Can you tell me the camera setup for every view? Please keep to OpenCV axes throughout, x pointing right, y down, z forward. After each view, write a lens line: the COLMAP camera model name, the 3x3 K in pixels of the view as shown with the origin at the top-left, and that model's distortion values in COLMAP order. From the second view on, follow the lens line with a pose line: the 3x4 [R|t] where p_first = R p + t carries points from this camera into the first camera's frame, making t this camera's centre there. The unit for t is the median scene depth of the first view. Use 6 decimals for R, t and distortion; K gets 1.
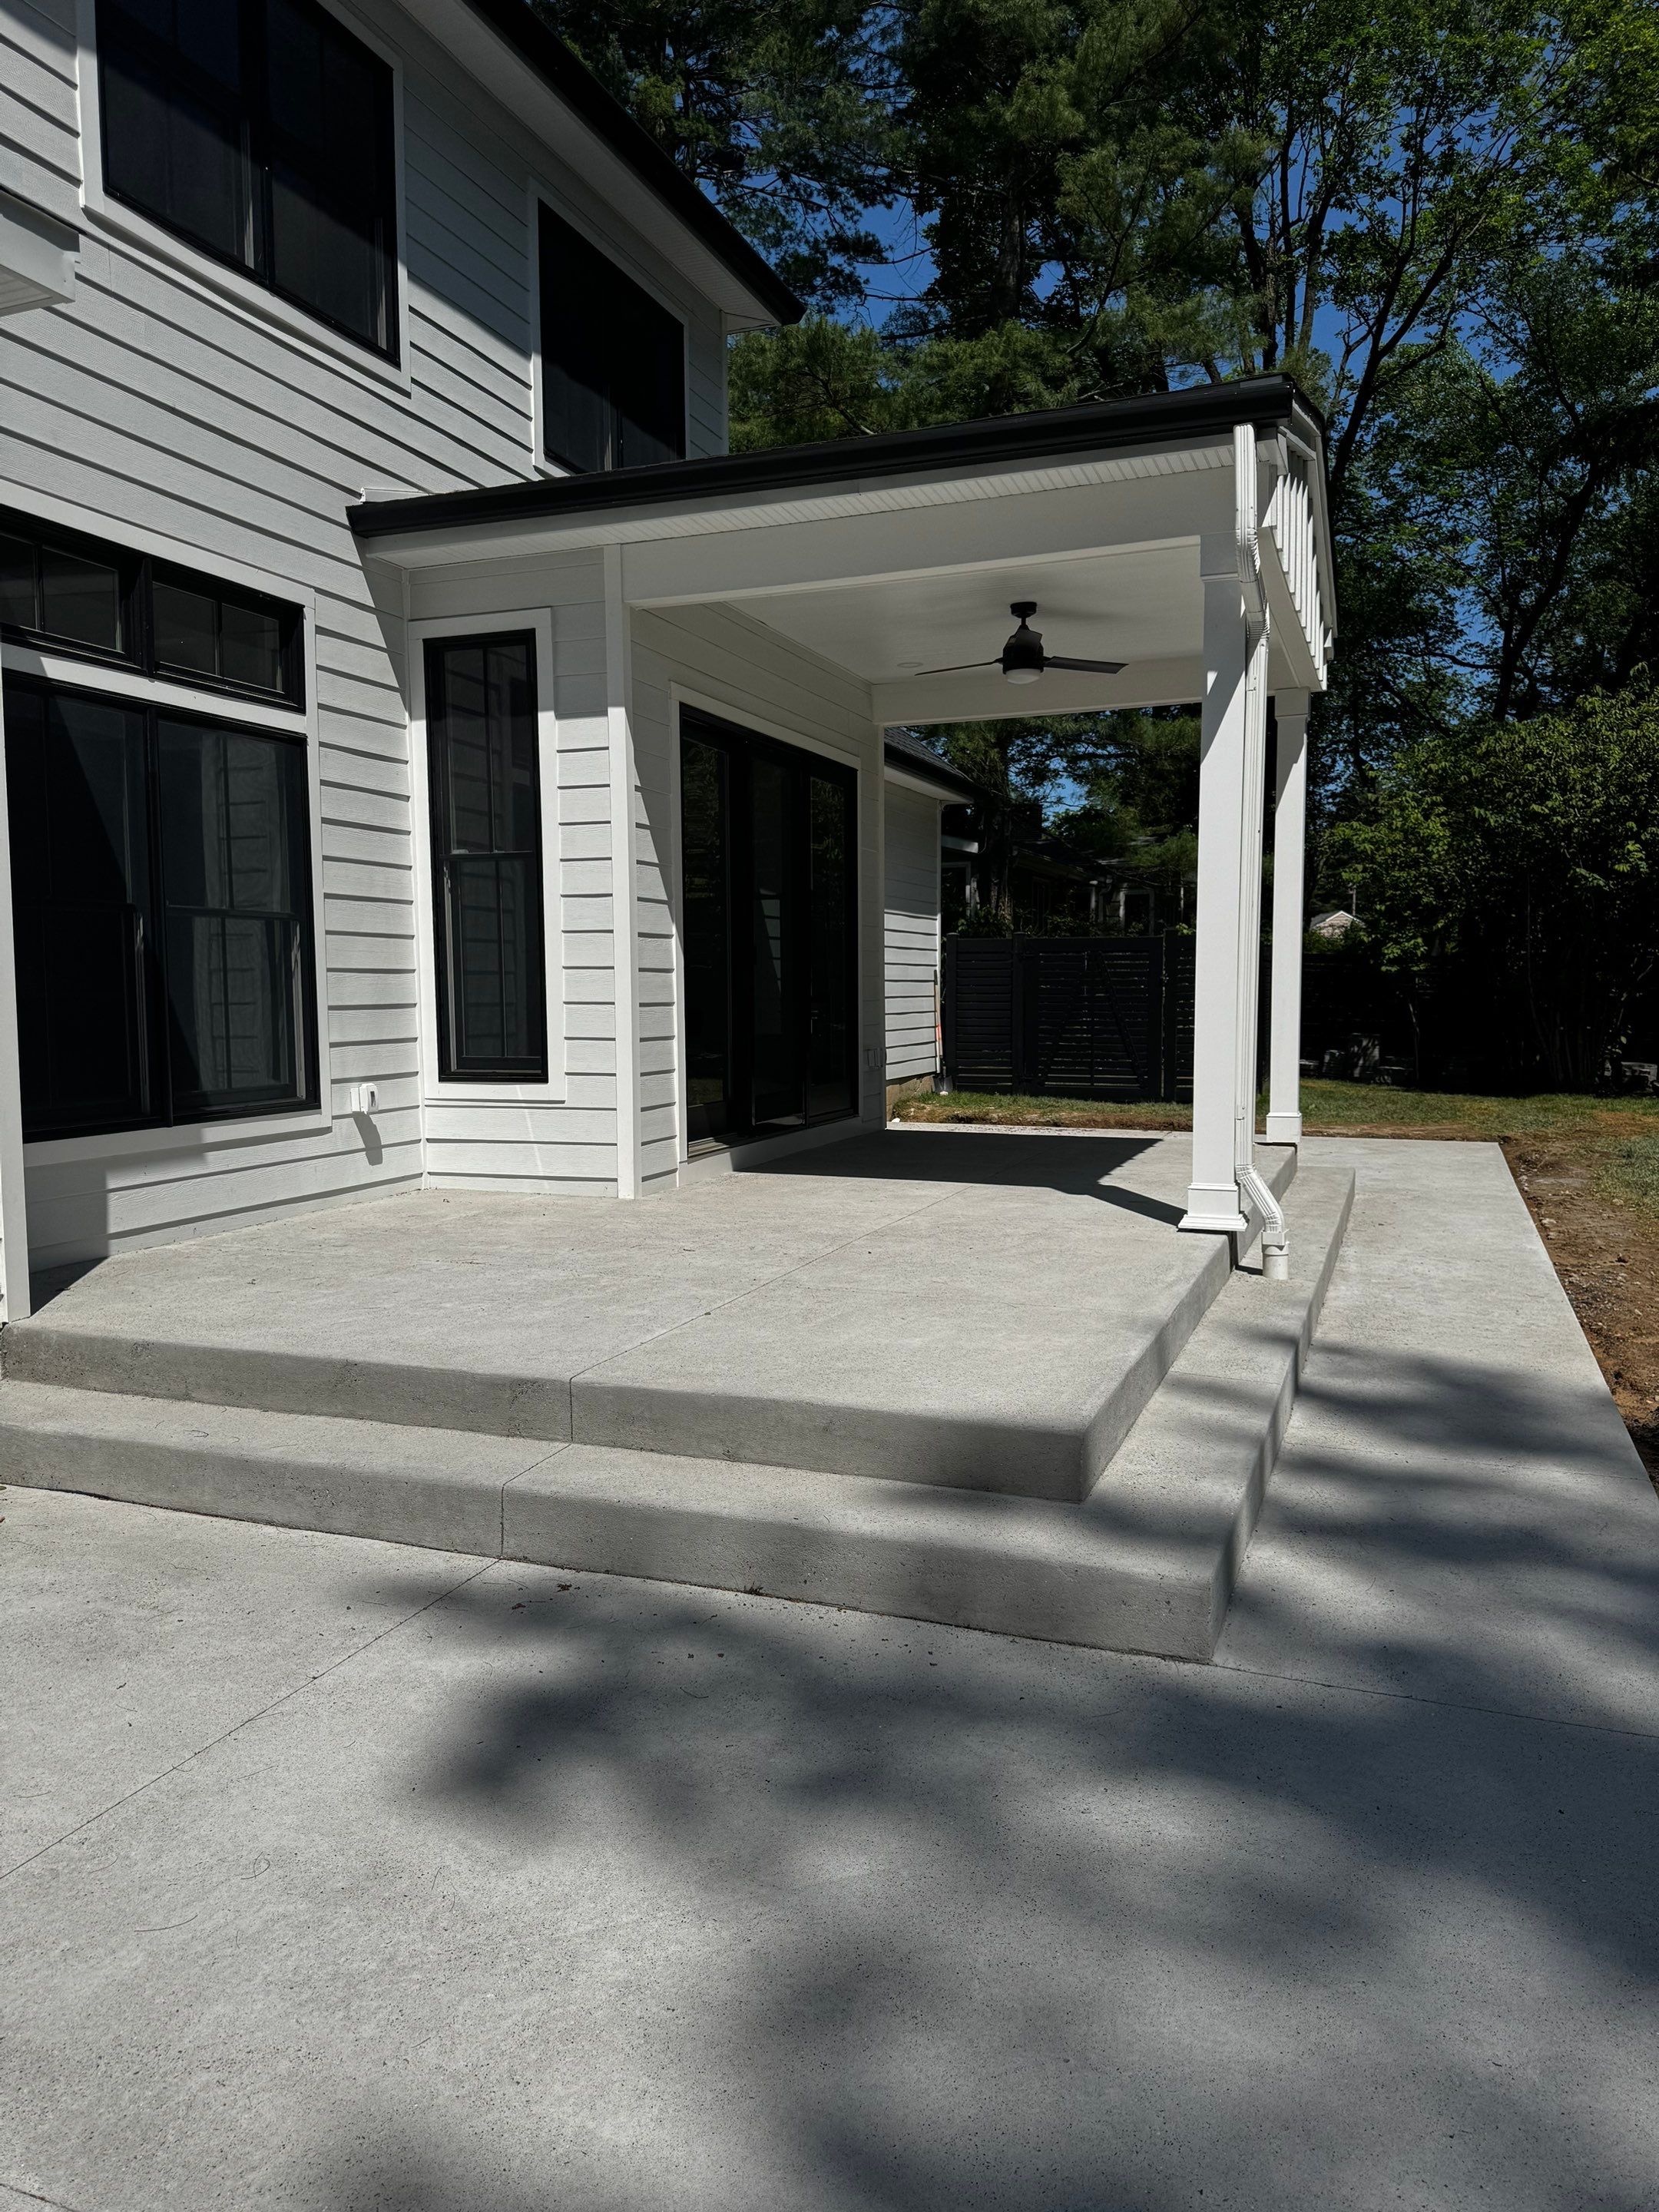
lens RADIAL K [[1574.7, 0, 838.4], [0, 1574.7, 1103.8], [0, 0, 1]] dist [0.058835, -0.064650]
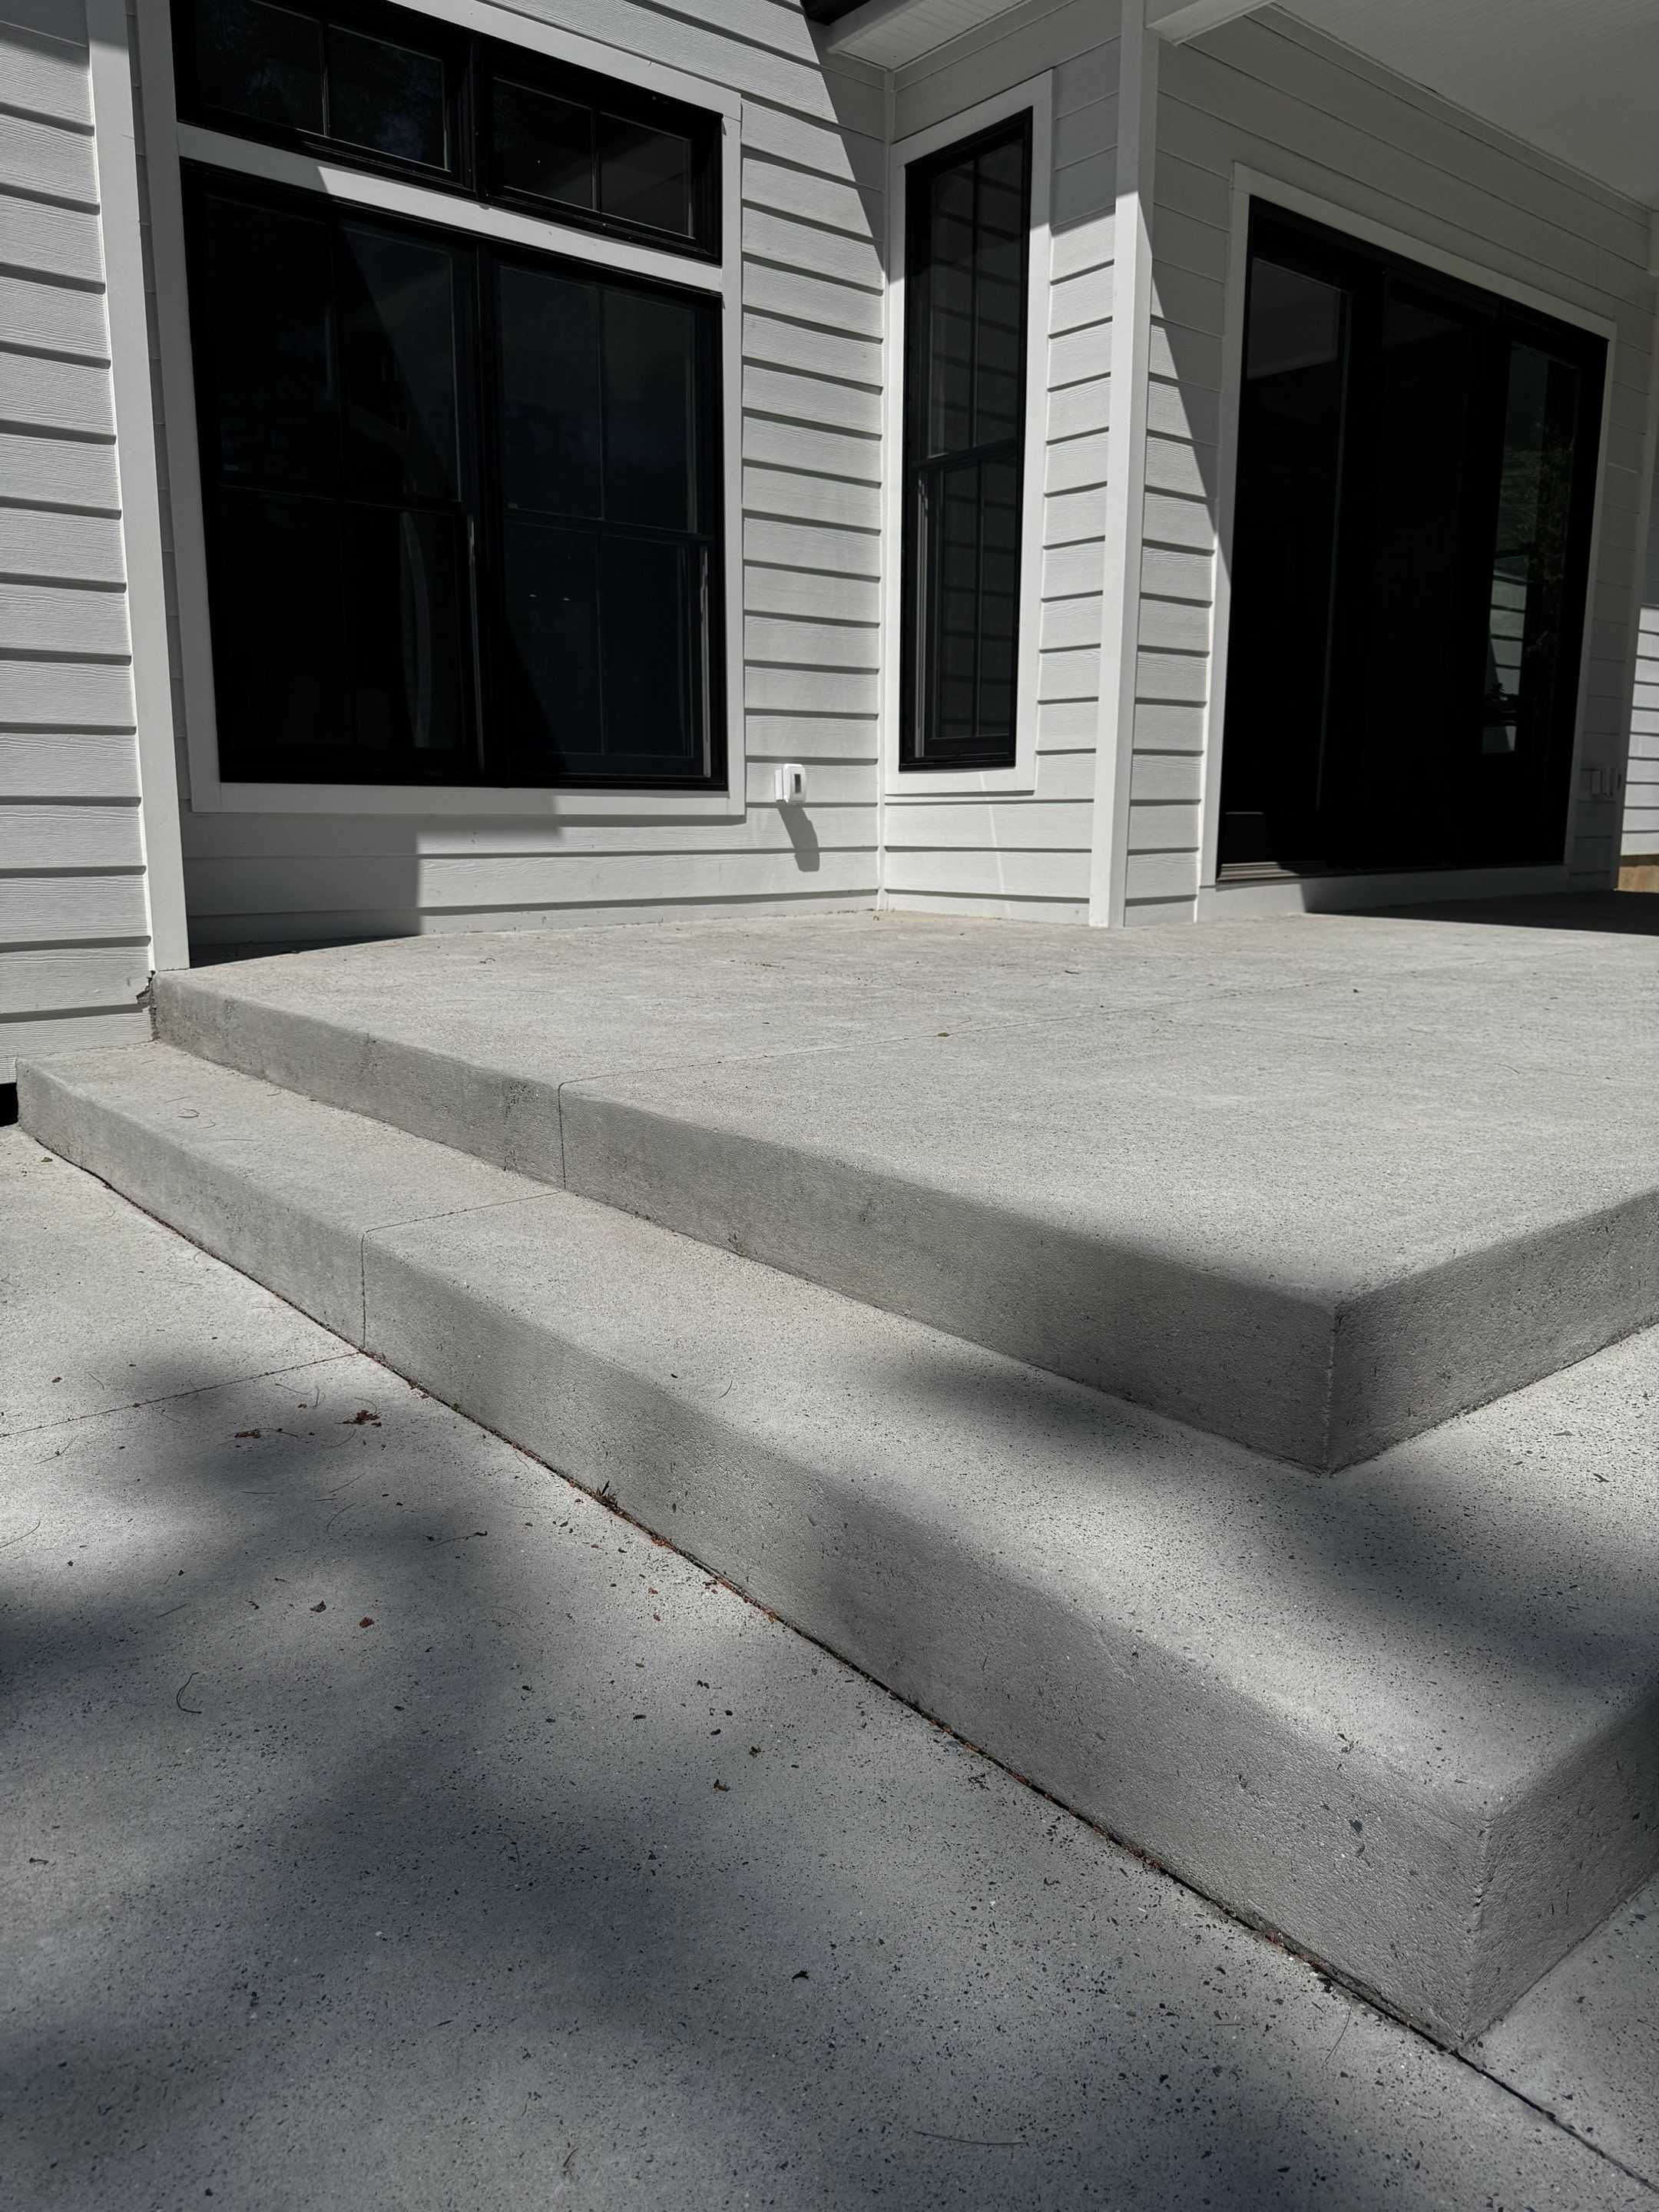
lens RADIAL K [[1574.7, 0, 814.8], [0, 1574.7, 1093.1], [0, 0, 1]] dist [0.058835, -0.064650]
pose [[0.865125, 0.096375, -0.492210, 0.115843], [-0.045712, 0.992432, 0.113973, 0.059385], [0.499469, -0.076102, 0.862983, 0.301829]]
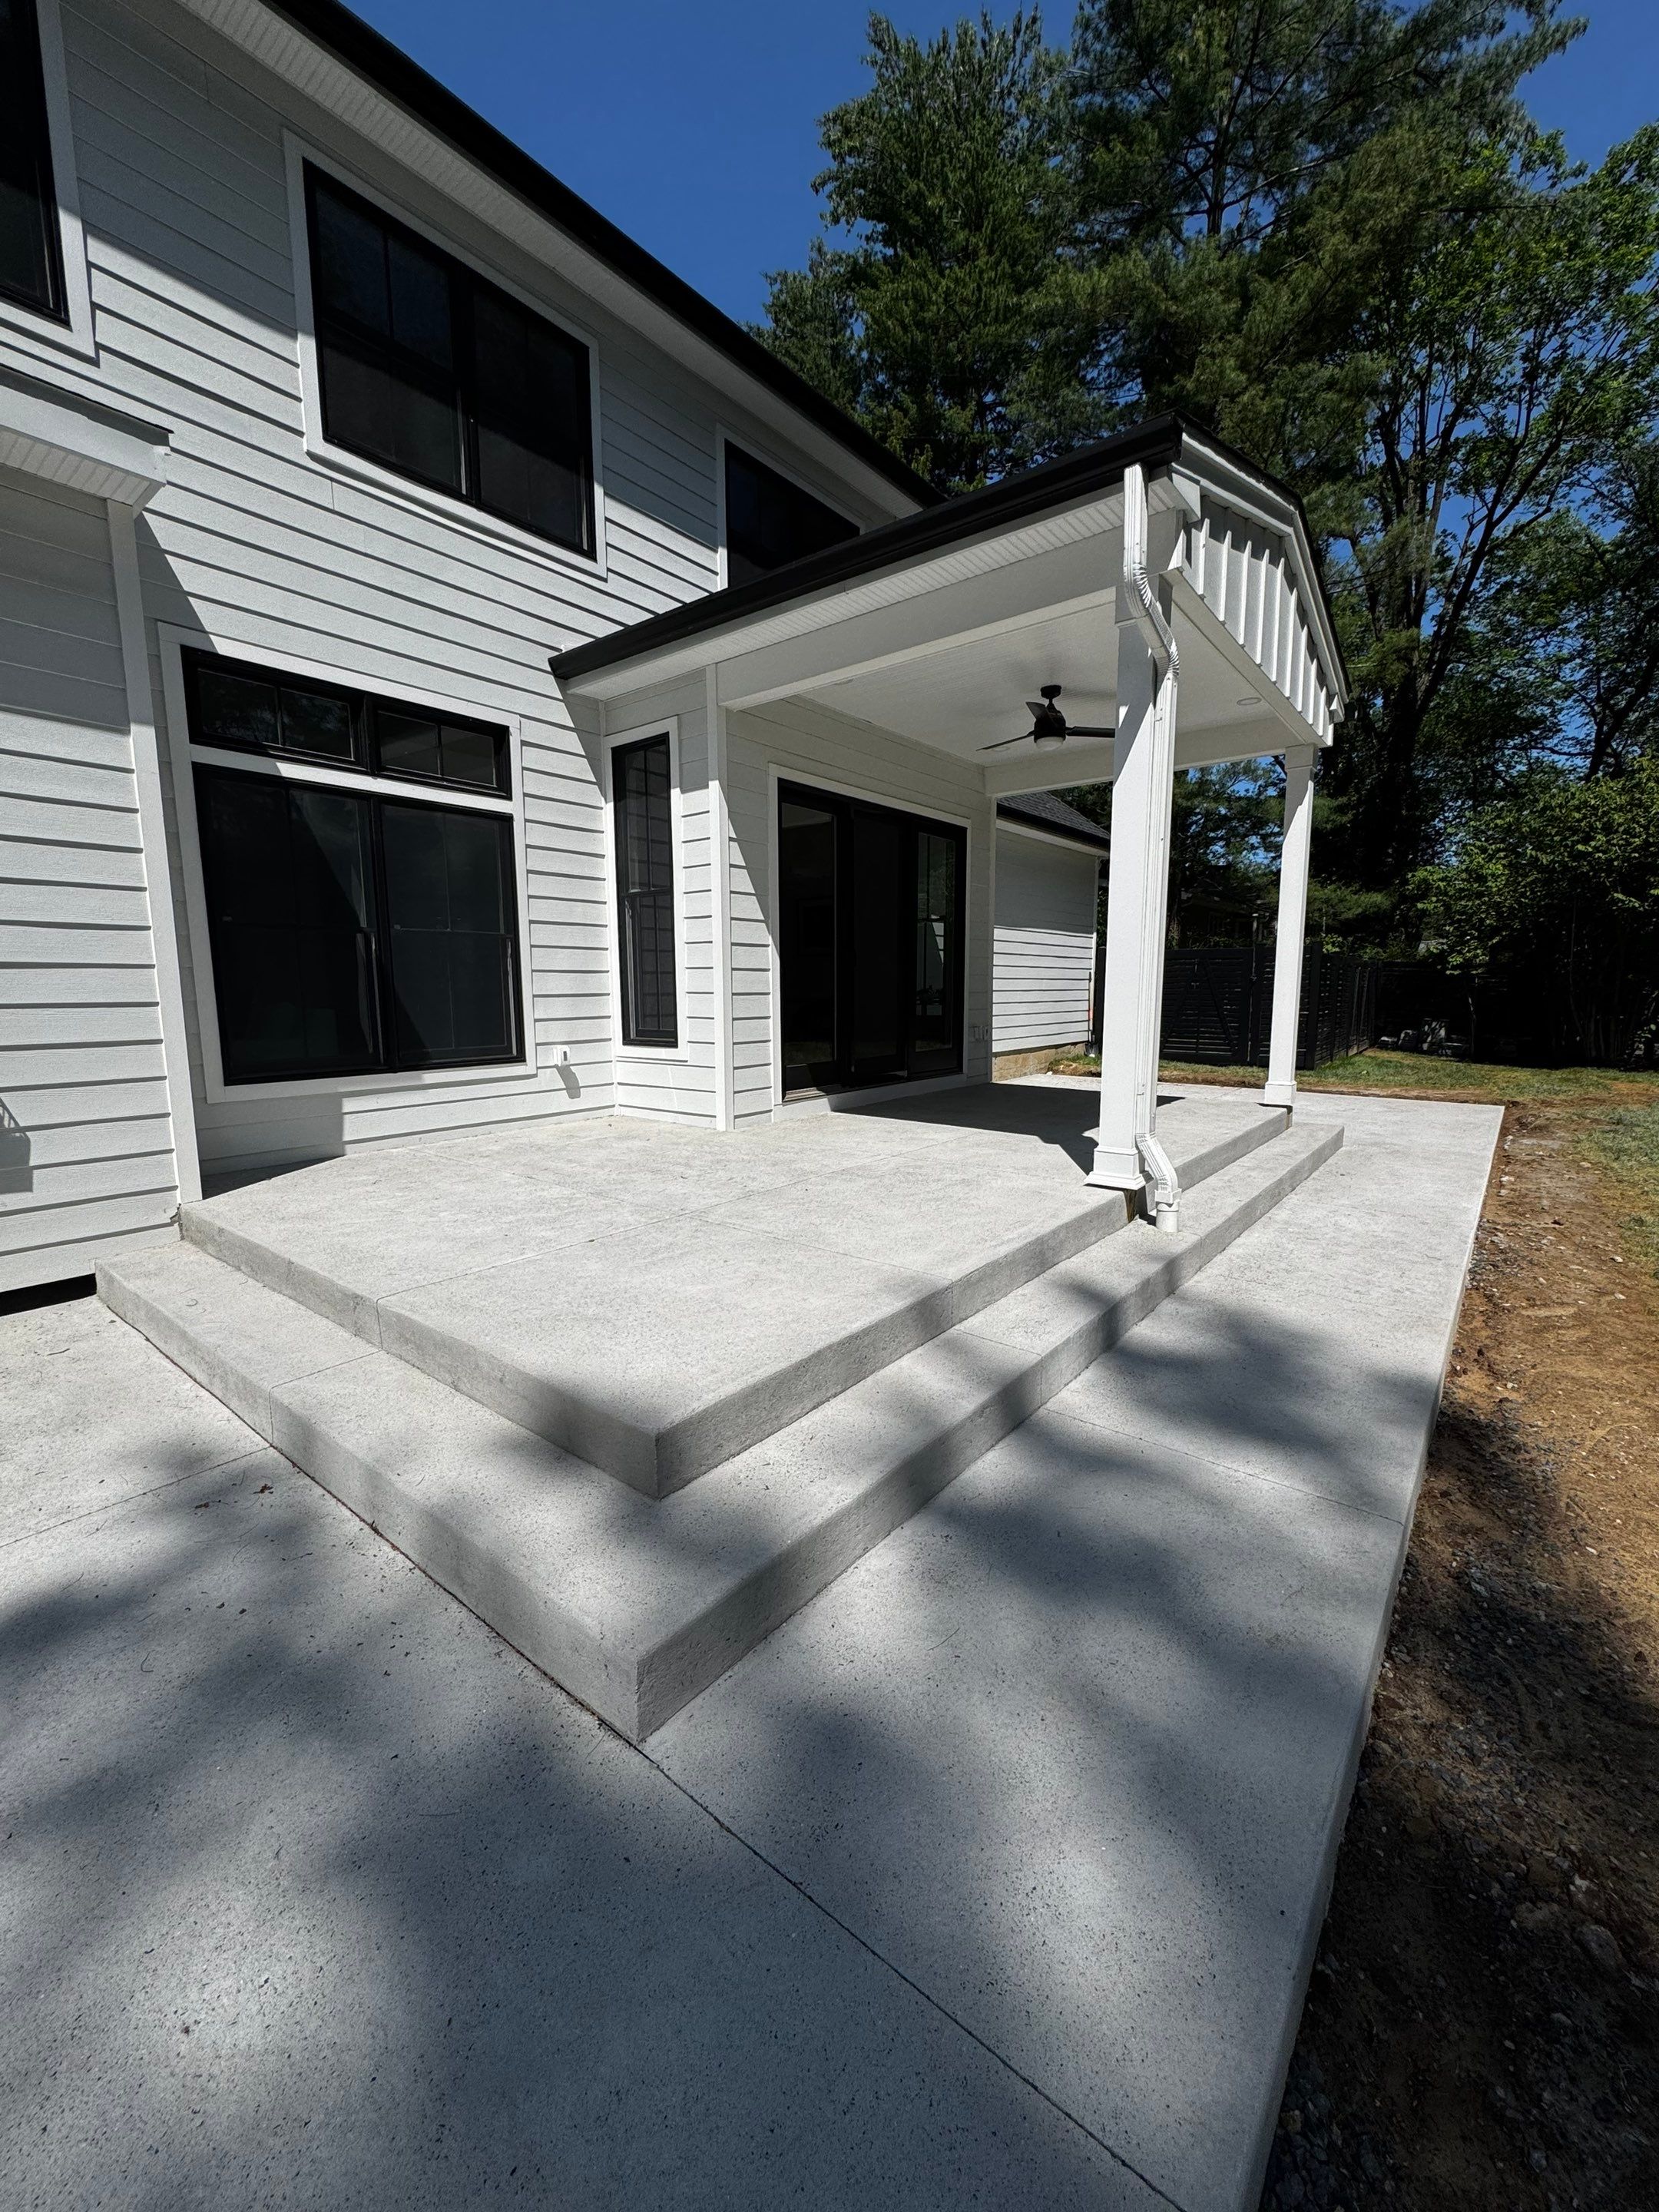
lens RADIAL K [[887.4, 0, 831.2], [0, 887.4, 1109.7], [0, 0, 1]] dist [-0.003238, 0.000592]
pose [[0.950261, 0.044874, -0.308204, 0.209726], [-0.024731, 0.997313, 0.068956, -0.016601], [0.310470, -0.057904, 0.948818, 0.260666]]
